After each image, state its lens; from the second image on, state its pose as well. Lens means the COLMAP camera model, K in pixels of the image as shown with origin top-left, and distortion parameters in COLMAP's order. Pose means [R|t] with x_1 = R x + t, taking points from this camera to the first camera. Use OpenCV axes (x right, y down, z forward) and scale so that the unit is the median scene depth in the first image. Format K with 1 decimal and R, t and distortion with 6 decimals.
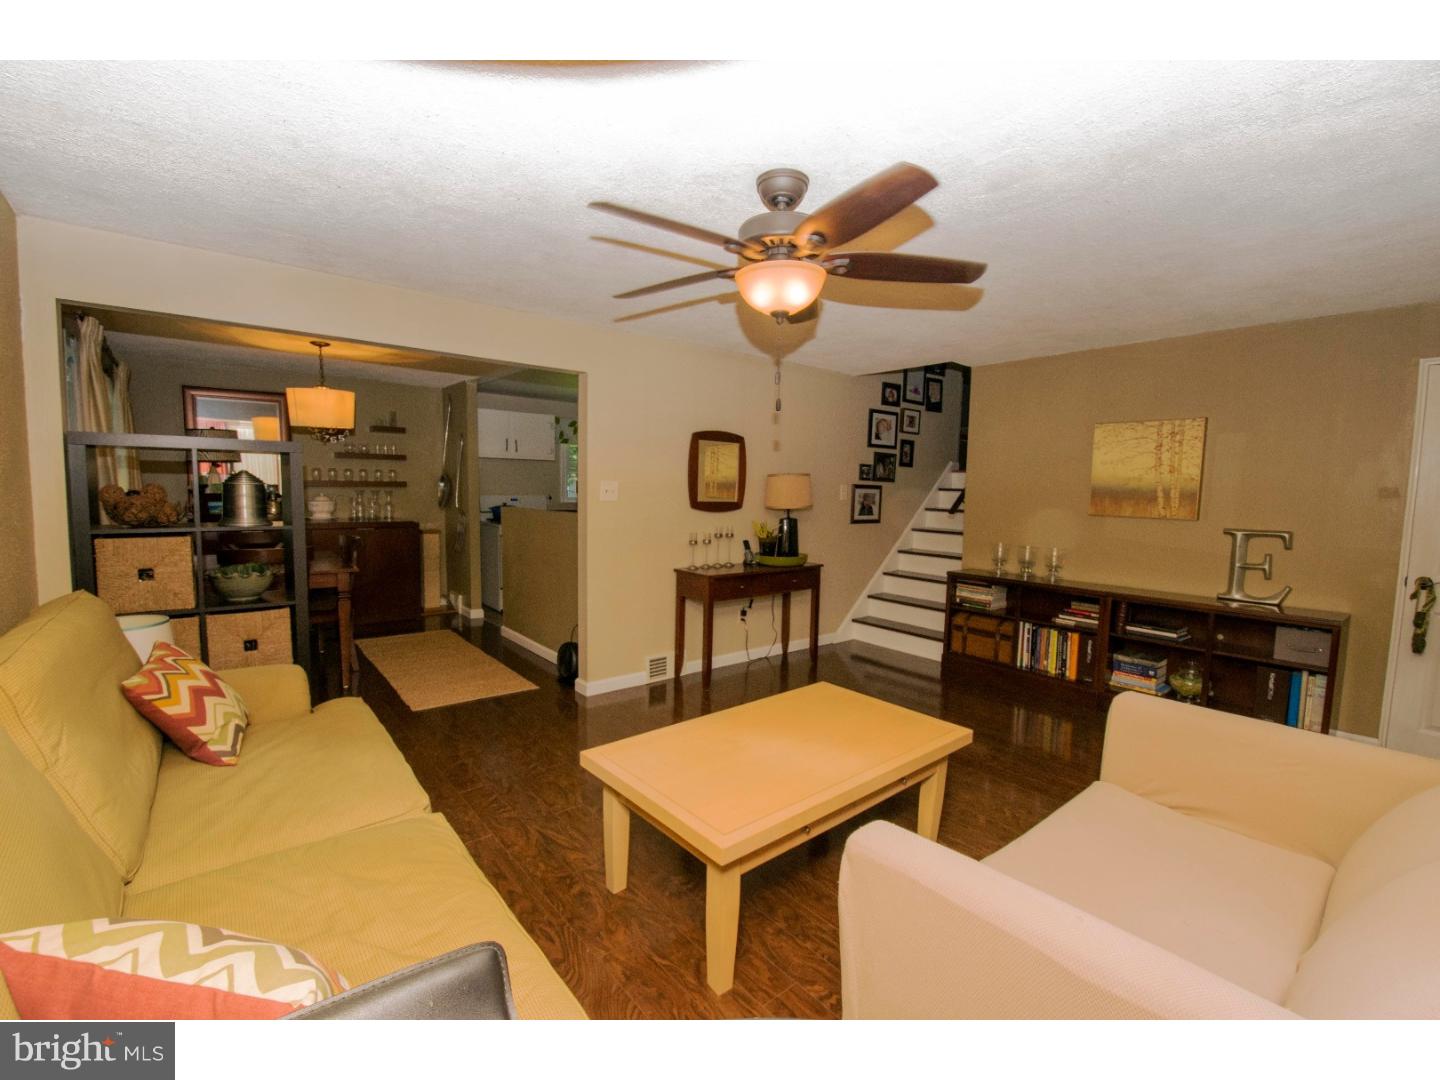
lens RADIAL K [[637.4, 0, 716.3], [0, 637.4, 542.1], [0, 0, 1]] dist [-0.009055, -0.001804]
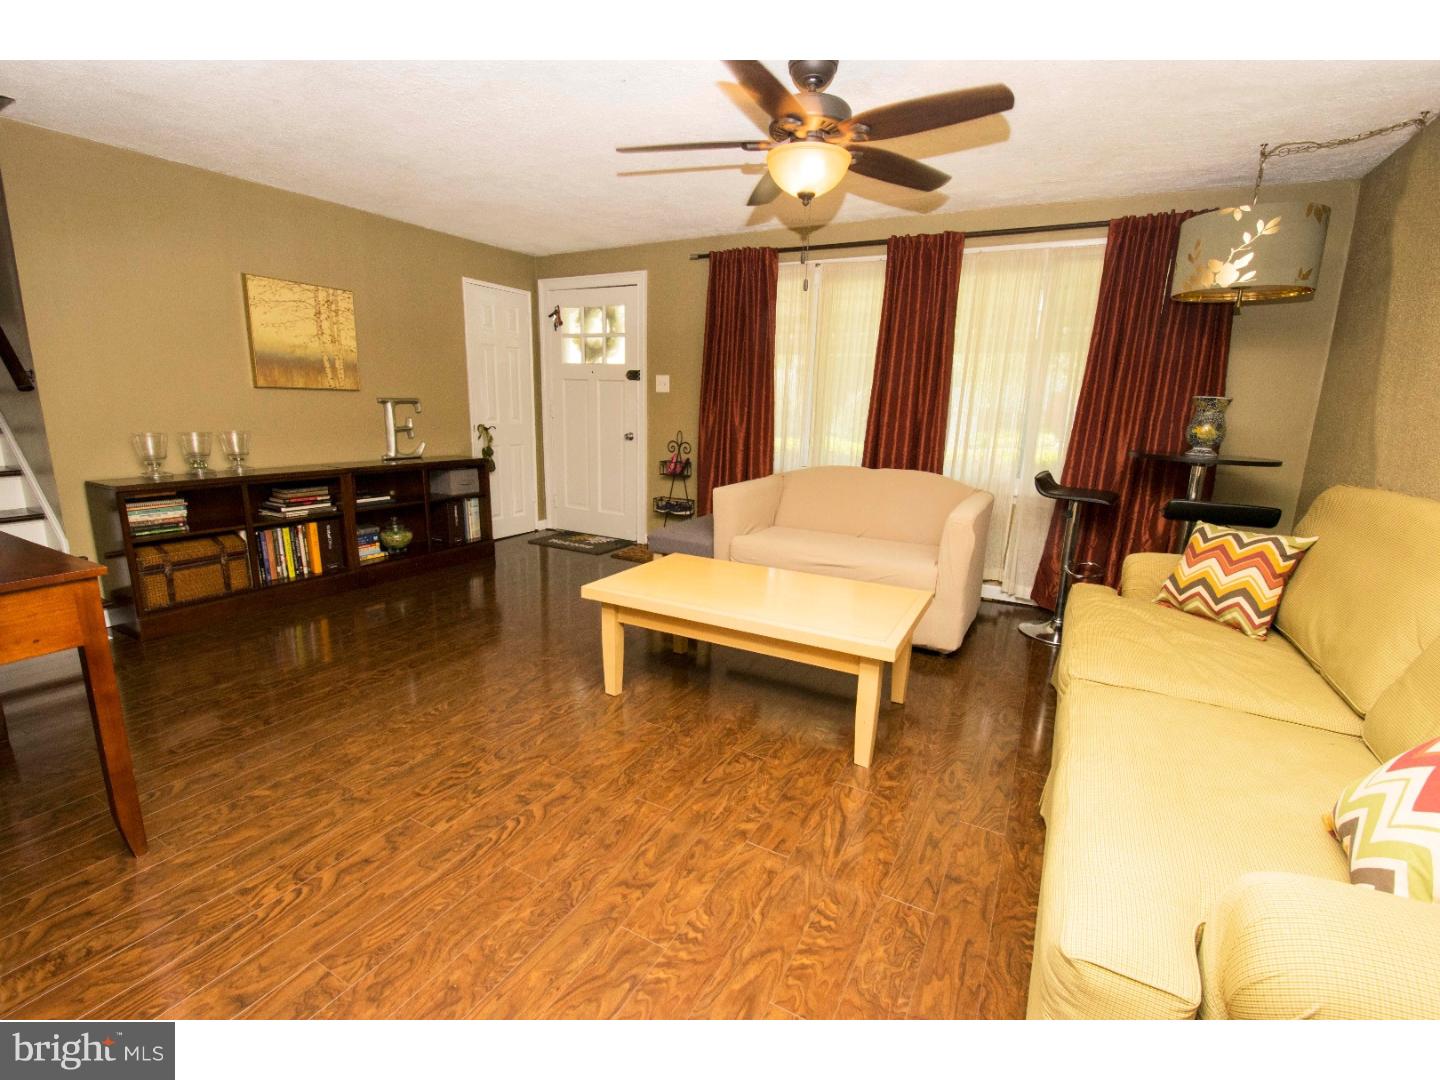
lens RADIAL K [[637.4, 0, 721.6], [0, 637.4, 543.4], [0, 0, 1]] dist [-0.009055, -0.001804]
pose [[-0.362552, -0.235011, 0.901846, -0.464709], [0.043685, 0.962335, 0.268335, -0.044412], [-0.930939, 0.136682, -0.338630, 0.775346]]
